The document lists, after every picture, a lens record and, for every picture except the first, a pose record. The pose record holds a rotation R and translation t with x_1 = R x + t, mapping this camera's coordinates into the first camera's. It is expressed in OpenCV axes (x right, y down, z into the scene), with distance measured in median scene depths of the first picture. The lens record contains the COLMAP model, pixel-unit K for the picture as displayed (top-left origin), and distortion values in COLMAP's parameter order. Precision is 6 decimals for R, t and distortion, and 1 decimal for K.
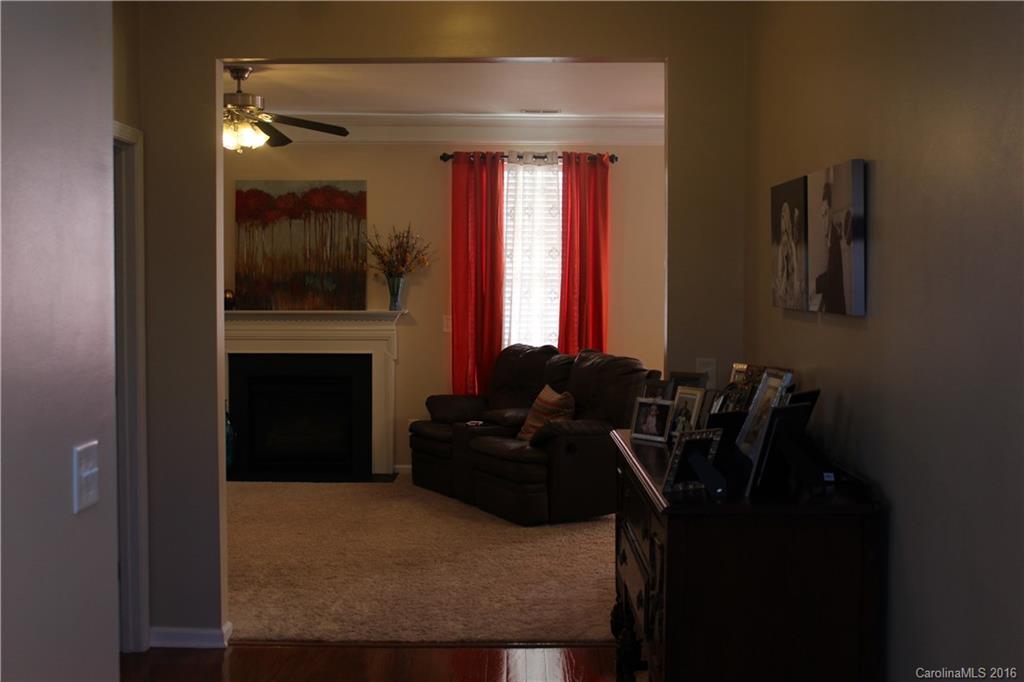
lens RADIAL K [[1301.9, 0, 511.8], [0, 1301.9, 328.0], [0, 0, 1]] dist [-0.046308, 0.097764]
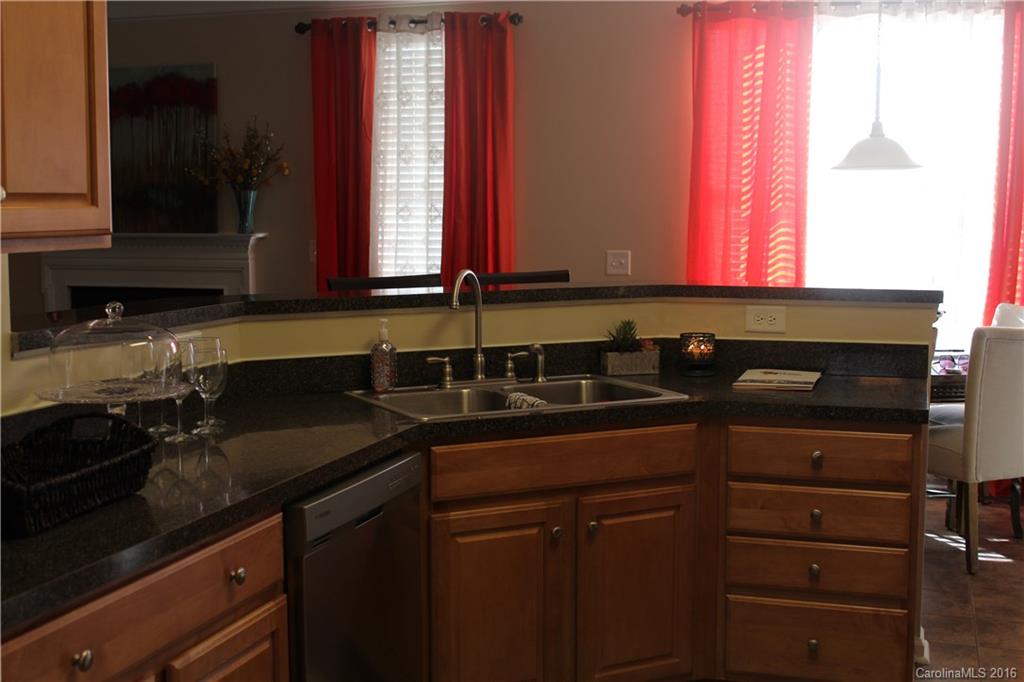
lens RADIAL K [[1301.9, 0, 511.8], [0, 1301.9, 328.0], [0, 0, 1]] dist [-0.046308, 0.097764]
pose [[0.946953, 0.028042, -0.320147, 0.304516], [-0.008646, 0.998048, 0.061845, -0.006626], [0.321257, -0.055796, 0.945347, 0.323761]]
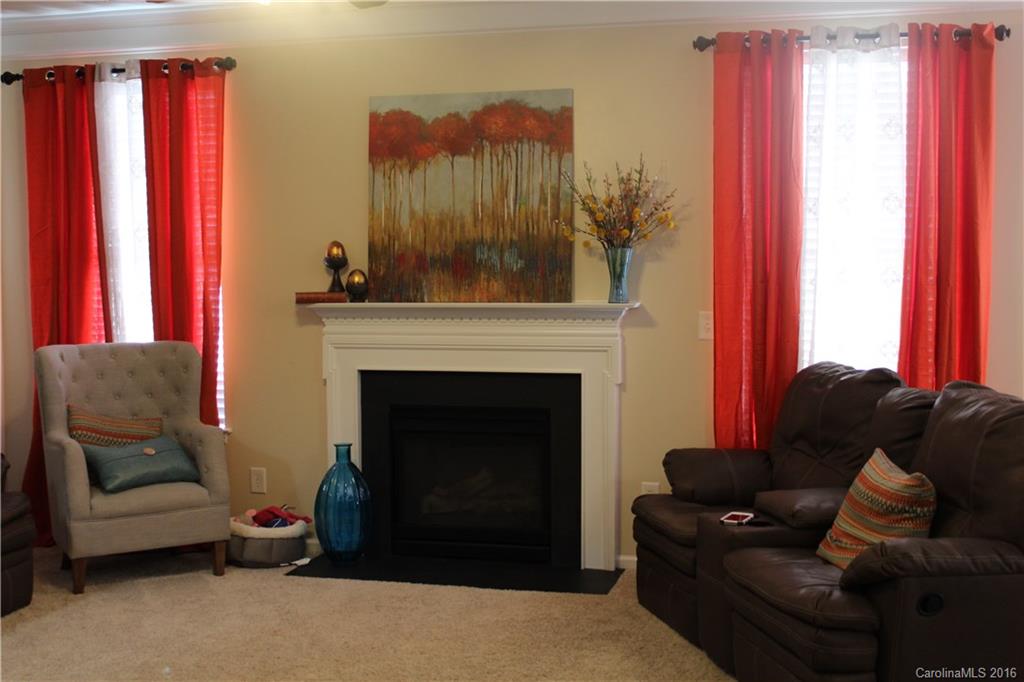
lens RADIAL K [[1301.9, 0, 511.8], [0, 1301.9, 328.0], [0, 0, 1]] dist [-0.046308, 0.097764]
pose [[0.969568, 0.004895, -0.244774, 0.010211], [-0.000957, 0.999868, 0.016206, -0.011467], [0.244821, -0.015478, 0.969445, 0.402384]]
